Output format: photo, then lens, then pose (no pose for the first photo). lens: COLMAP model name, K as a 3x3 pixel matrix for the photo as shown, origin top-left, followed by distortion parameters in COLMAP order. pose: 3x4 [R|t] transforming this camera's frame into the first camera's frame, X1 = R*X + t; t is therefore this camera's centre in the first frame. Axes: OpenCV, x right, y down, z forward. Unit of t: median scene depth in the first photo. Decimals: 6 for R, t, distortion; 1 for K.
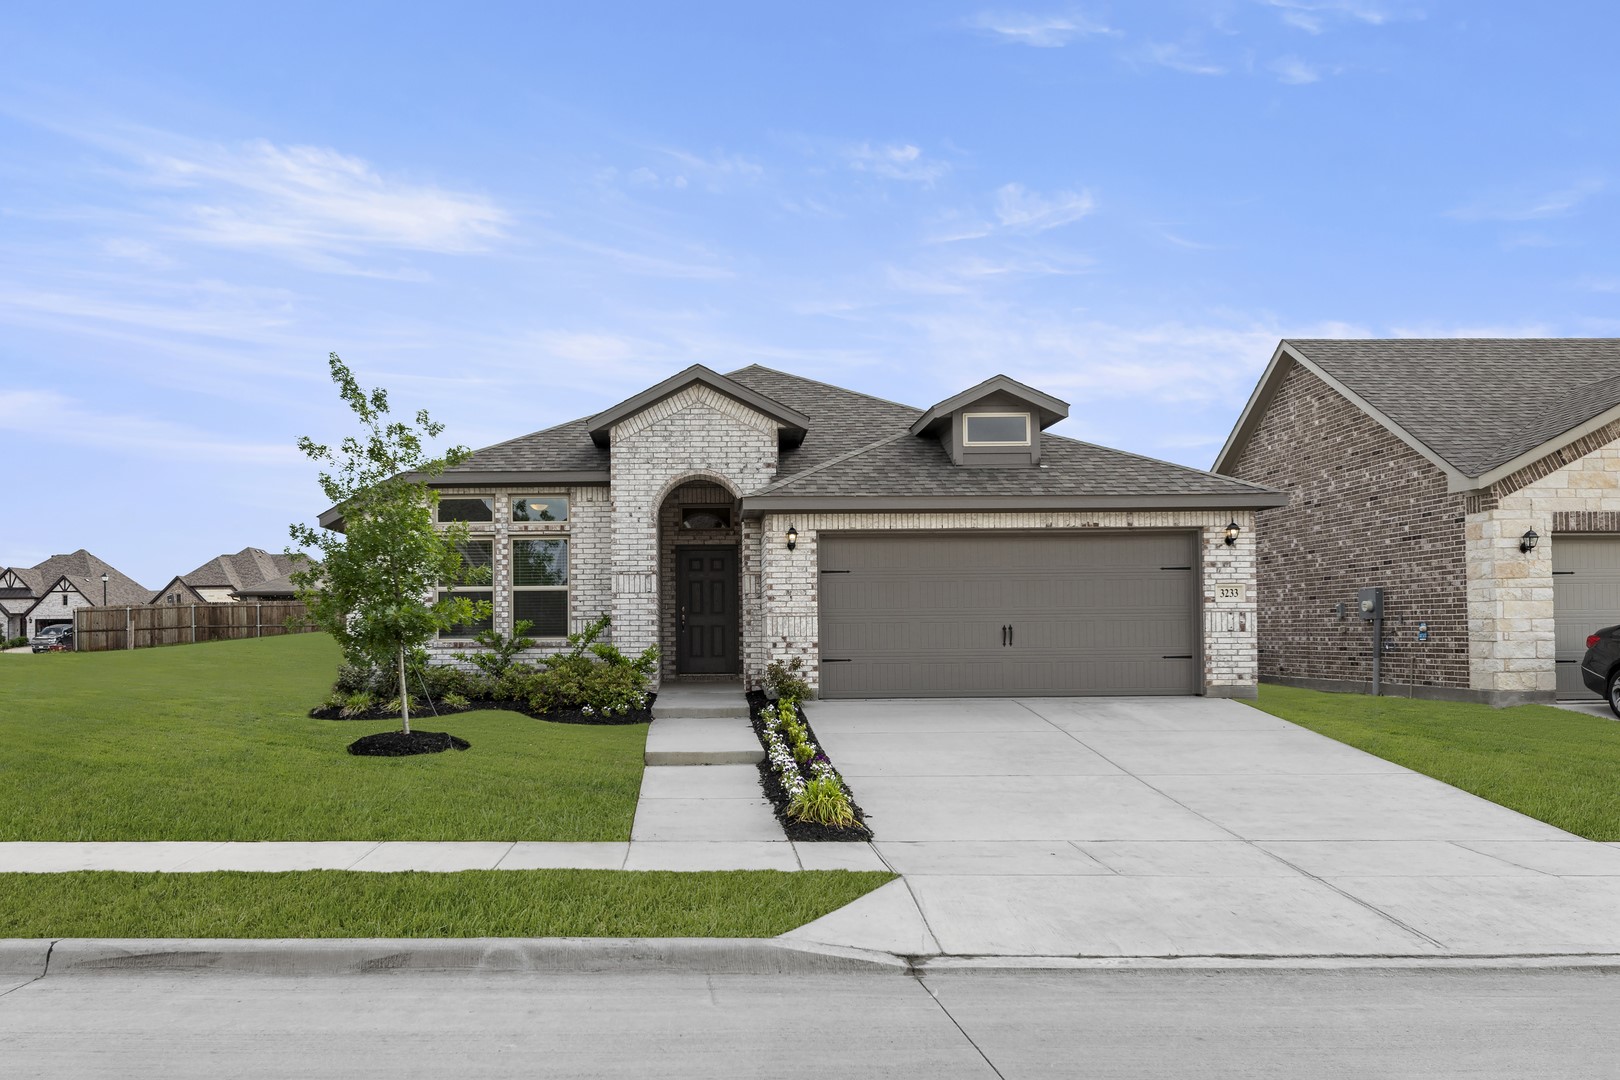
lens RADIAL K [[1148.5, 0, 810.0], [0, 1148.5, 540.0], [0, 0, 1]] dist [0.004758, -0.000617]
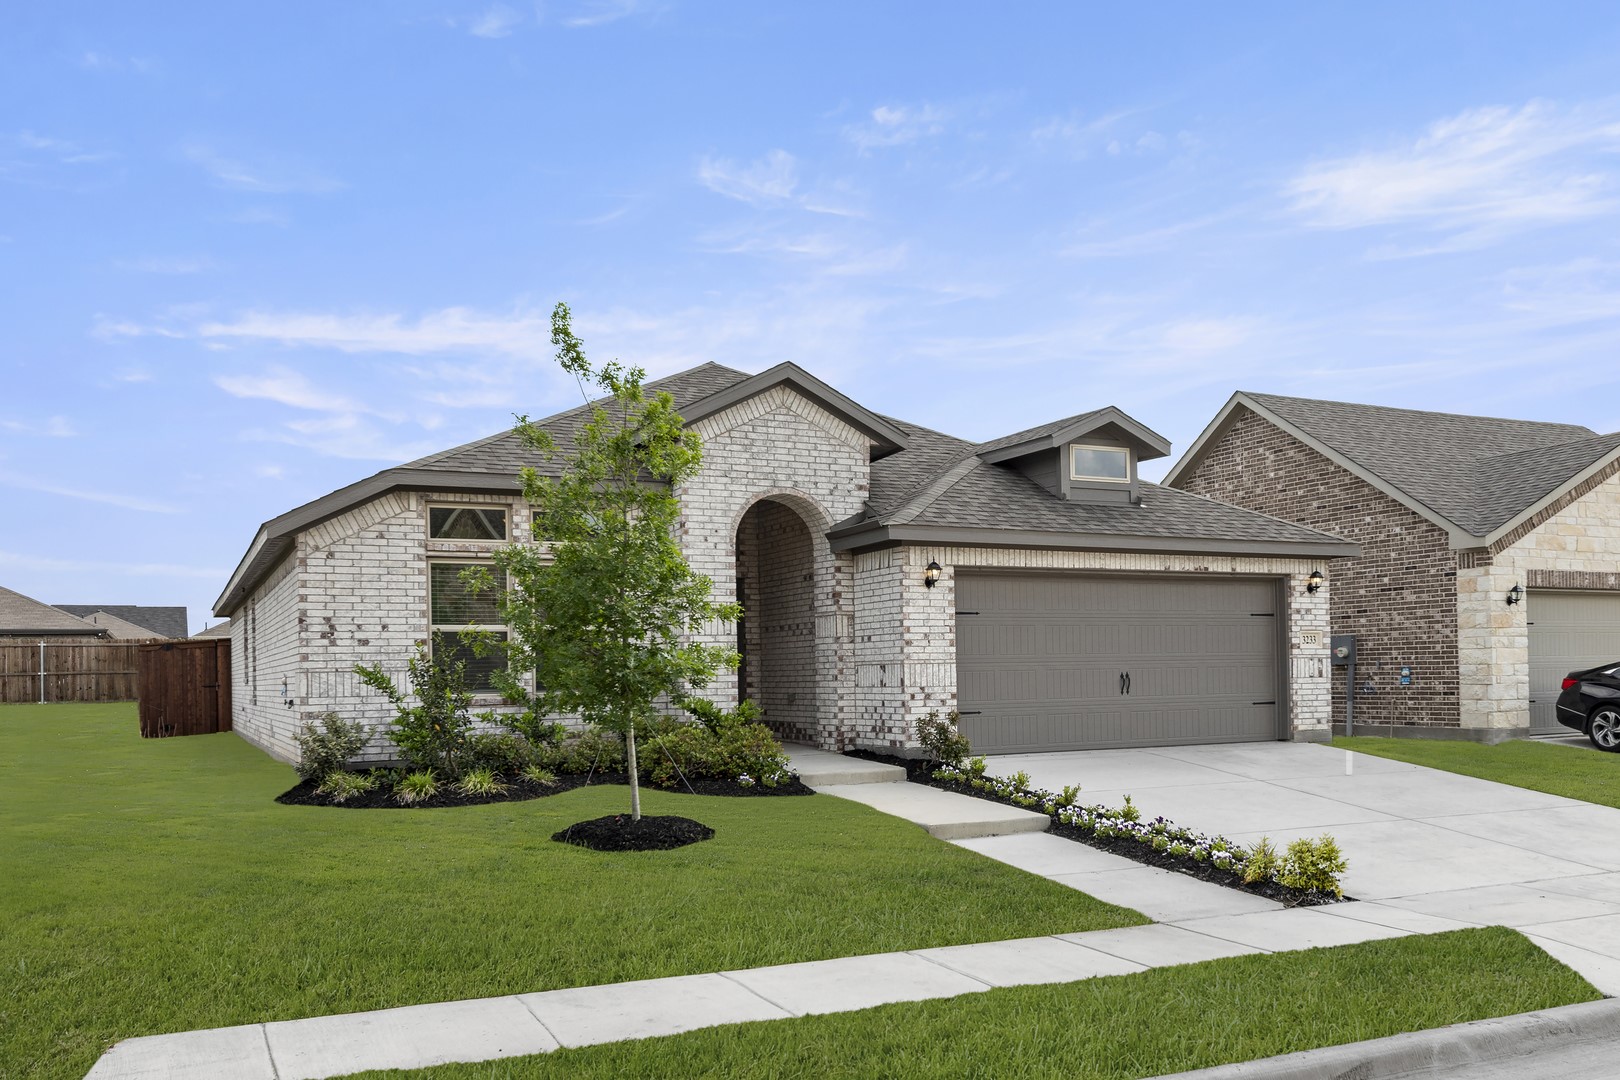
lens RADIAL K [[1311.2, 0, 809.6], [0, 1311.2, 589.8], [0, 0, 1]] dist [0.006646, 0.005726]
pose [[0.897469, 0.022095, 0.440524, -0.538204], [-0.027322, 0.999611, 0.005527, 0.007425], [-0.440231, -0.016996, 0.897724, 0.146103]]
